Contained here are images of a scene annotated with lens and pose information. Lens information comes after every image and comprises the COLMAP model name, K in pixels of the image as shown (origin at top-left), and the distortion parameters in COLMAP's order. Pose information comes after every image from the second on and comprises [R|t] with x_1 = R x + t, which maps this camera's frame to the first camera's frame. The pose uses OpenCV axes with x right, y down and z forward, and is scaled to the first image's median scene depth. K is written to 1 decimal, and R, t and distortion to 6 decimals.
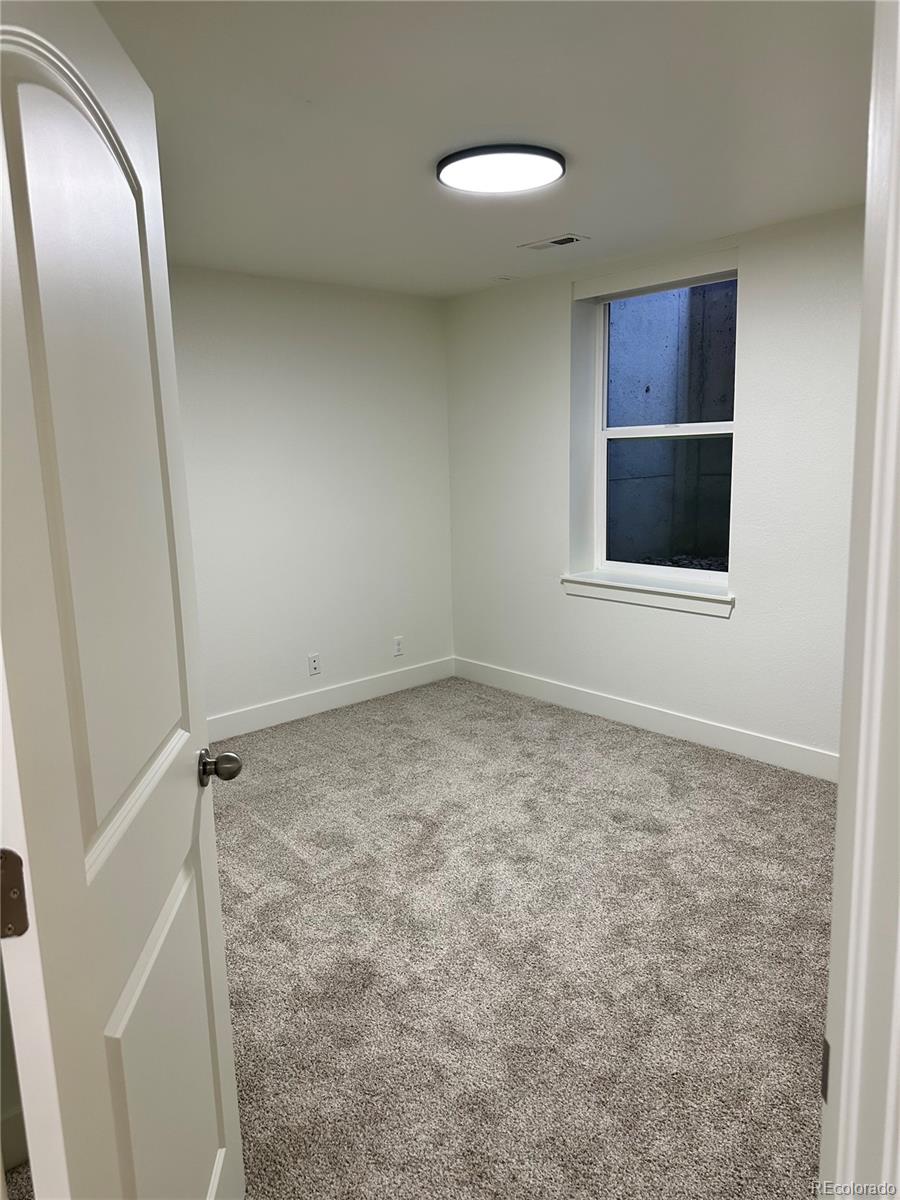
lens RADIAL K [[841.8, 0, 449.6], [0, 841.8, 597.5], [0, 0, 1]] dist [0.022743, -0.015799]
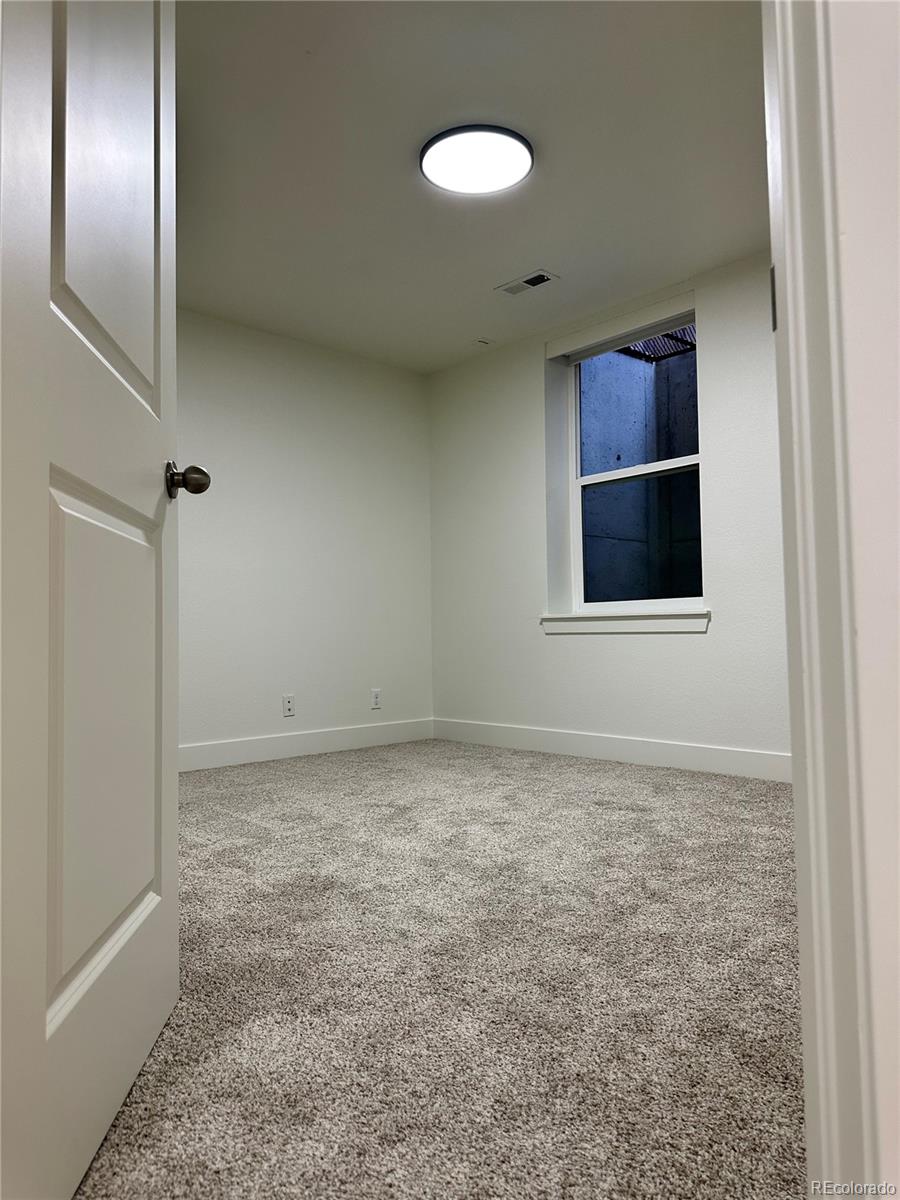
lens RADIAL K [[841.8, 0, 450.4], [0, 841.8, 598.5], [0, 0, 1]] dist [0.022743, -0.015799]
pose [[0.999755, 0.012510, 0.018246, 0.009304], [-0.008093, 0.974415, -0.224613, 0.234766], [-0.020589, 0.224410, 0.974277, 0.022191]]
